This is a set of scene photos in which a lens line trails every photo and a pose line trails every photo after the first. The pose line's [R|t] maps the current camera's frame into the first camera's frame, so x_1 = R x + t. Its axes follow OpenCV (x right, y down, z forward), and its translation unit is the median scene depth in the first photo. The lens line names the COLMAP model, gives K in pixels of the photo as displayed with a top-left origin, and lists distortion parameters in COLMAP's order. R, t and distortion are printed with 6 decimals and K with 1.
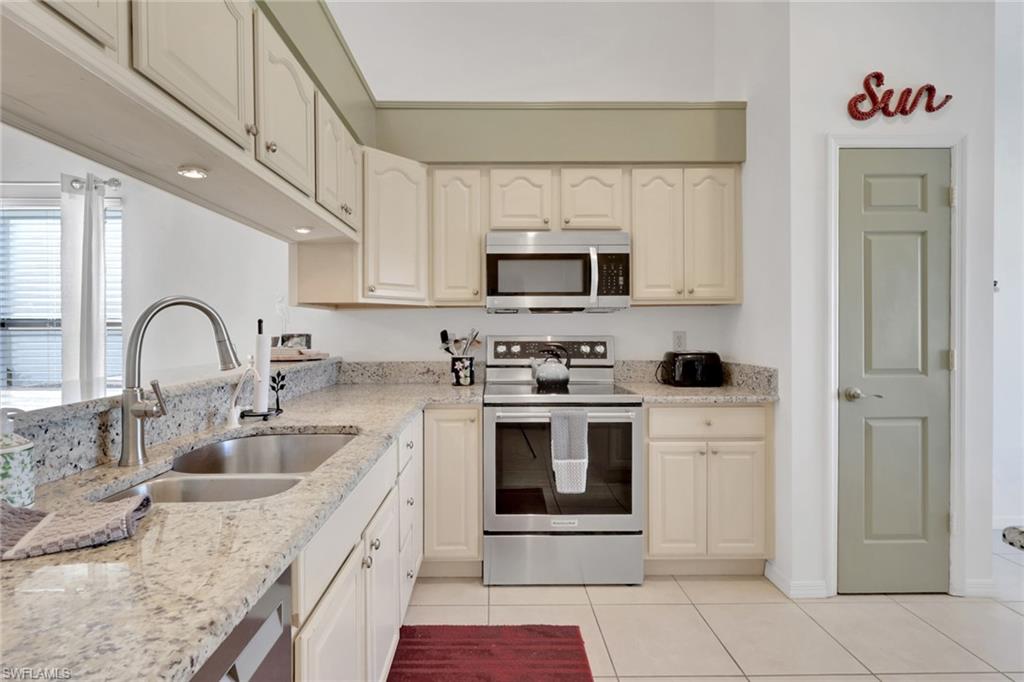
lens RADIAL K [[505.4, 0, 497.3], [0, 505.4, 327.7], [0, 0, 1]] dist [0.000052, 0.000172]
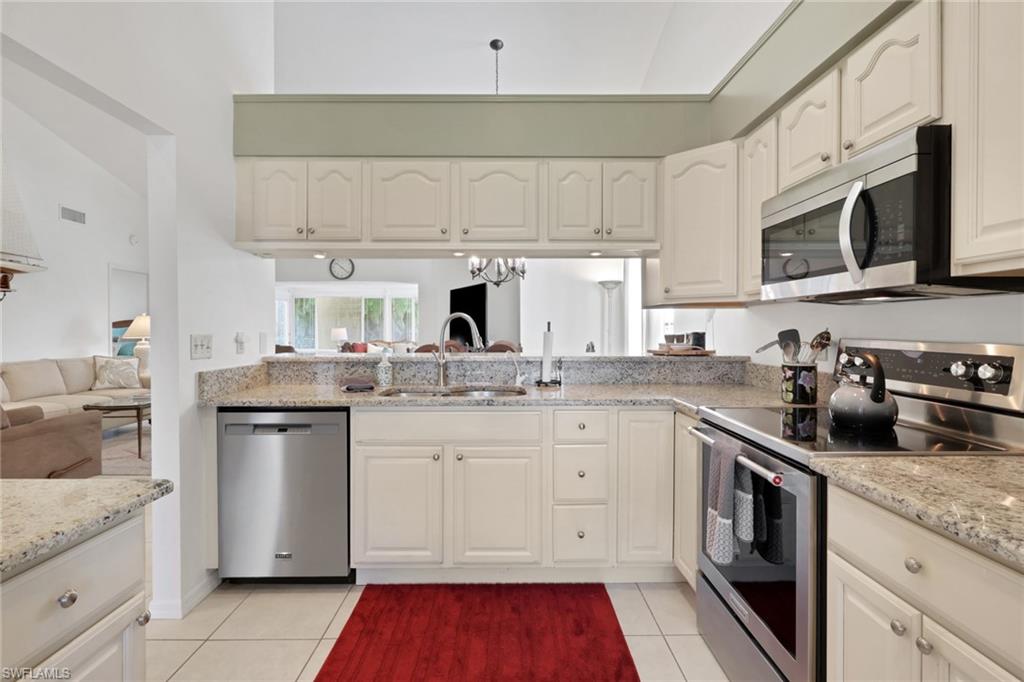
lens RADIAL K [[501.0, 0, 500.6], [0, 501.0, 328.6], [0, 0, 1]] dist [-0.000490, -0.000168]
pose [[-0.010945, 0.003808, -0.999933, 0.730119], [0.004075, 0.999985, 0.003763, -0.001471], [0.999932, -0.004034, -0.010960, 0.606271]]
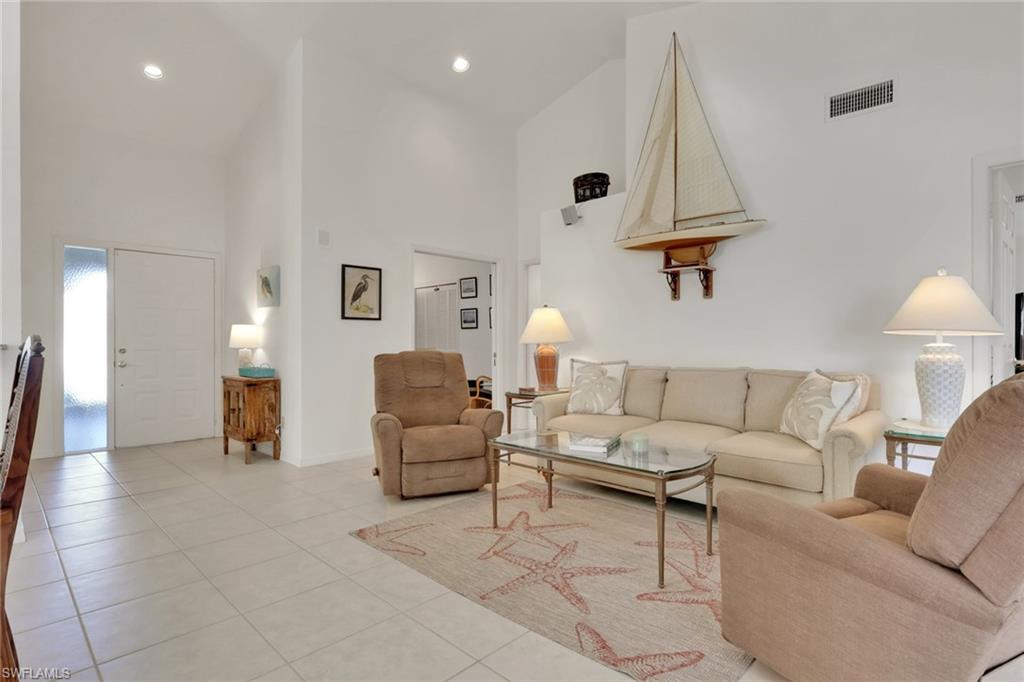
lens RADIAL K [[517.7, 0, 512.0], [0, 517.7, 341.0], [0, 0, 1]] dist [0.000908, 0.000592]
pose [[-0.709955, 0.006273, 0.704219, -1.838297], [0.001515, 0.999972, -0.007380, 0.064937], [-0.704245, -0.004173, -0.709944, 0.080644]]
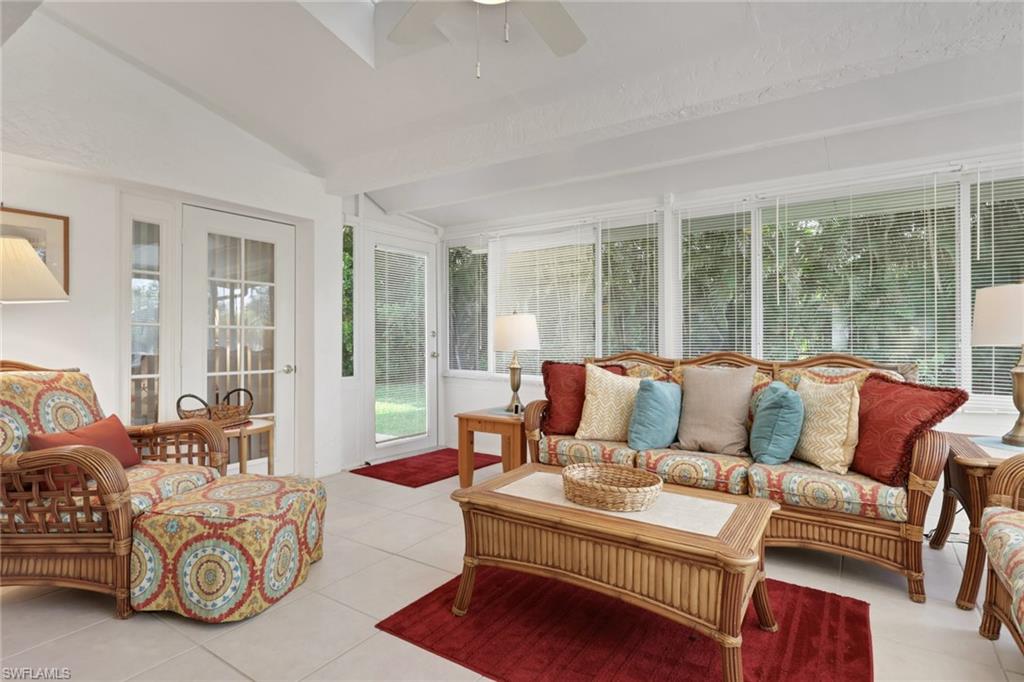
lens RADIAL K [[517.7, 0, 512.0], [0, 517.7, 341.0], [0, 0, 1]] dist [0.000908, 0.000592]
pose [[-0.565234, 0.010216, -0.824867, -2.225643], [0.004926, 0.999947, 0.009008, 0.063481], [0.824916, 0.001028, -0.565254, 0.019311]]
